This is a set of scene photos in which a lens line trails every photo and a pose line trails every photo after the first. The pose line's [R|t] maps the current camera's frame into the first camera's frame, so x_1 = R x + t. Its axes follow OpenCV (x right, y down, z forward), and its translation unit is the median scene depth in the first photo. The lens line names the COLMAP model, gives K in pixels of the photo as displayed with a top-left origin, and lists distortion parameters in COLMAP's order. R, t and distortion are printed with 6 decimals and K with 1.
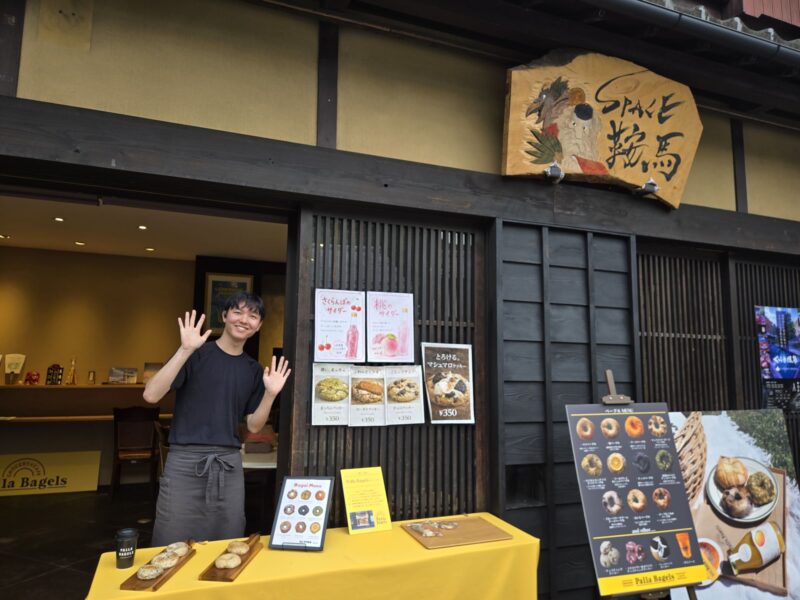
lens RADIAL K [[541.8, 0, 398.4], [0, 541.8, 303.8], [0, 0, 1]] dist [0.067324, -0.065570]
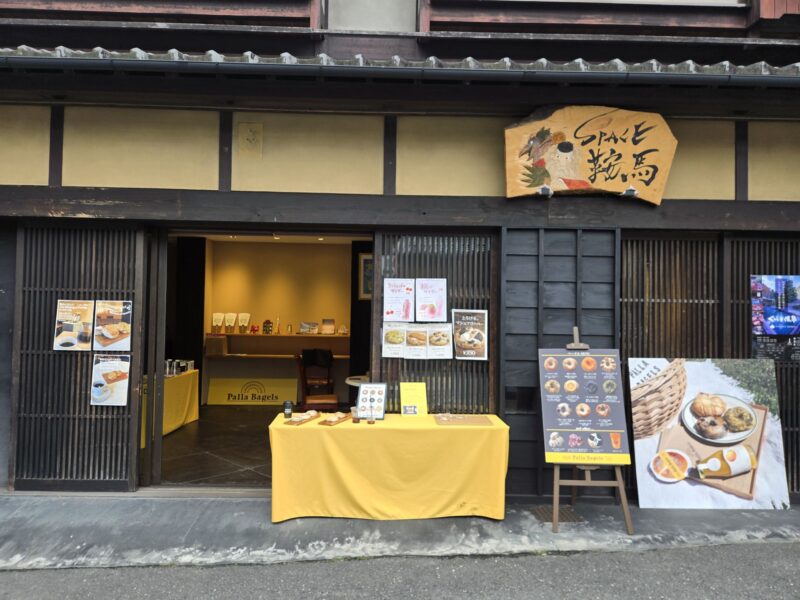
lens RADIAL K [[541.8, 0, 398.4], [0, 541.8, 303.8], [0, 0, 1]] dist [0.067324, -0.065570]
pose [[0.943080, -0.007501, -0.332480, 0.409186], [0.034642, 0.996522, 0.075782, -0.068251], [0.330756, -0.082986, 0.940061, -0.532853]]
